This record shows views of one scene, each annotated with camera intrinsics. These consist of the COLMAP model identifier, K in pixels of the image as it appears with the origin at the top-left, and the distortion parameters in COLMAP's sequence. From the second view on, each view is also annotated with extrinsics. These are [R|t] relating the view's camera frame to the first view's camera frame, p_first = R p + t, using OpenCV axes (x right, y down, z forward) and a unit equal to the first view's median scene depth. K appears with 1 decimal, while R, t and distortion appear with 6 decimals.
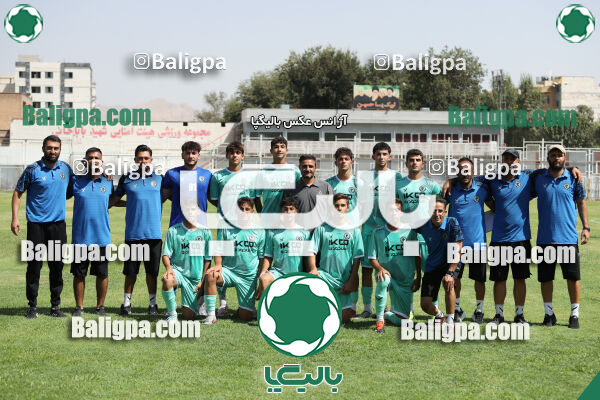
lens RADIAL K [[1211.1, 0, 300.0], [0, 1211.1, 200.0], [0, 0, 1]] dist [-0.035509, -0.152751]
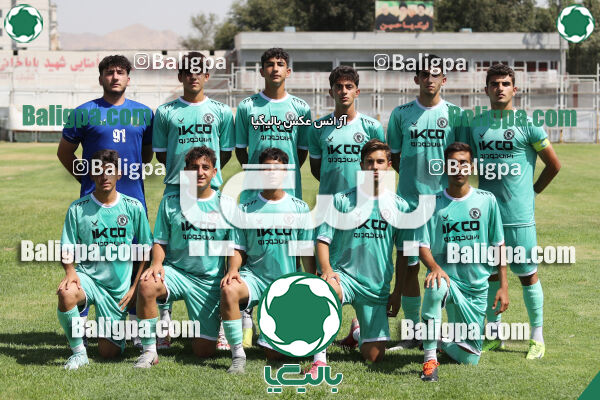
lens RADIAL K [[1211.1, 0, 300.0], [0, 1211.1, 200.0], [0, 0, 1]] dist [-0.035509, -0.152751]
pose [[0.999852, -0.010464, -0.013647, 0.004159], [0.011078, 0.998891, 0.045765, -0.001369], [0.013153, -0.045910, 0.998859, 0.199959]]
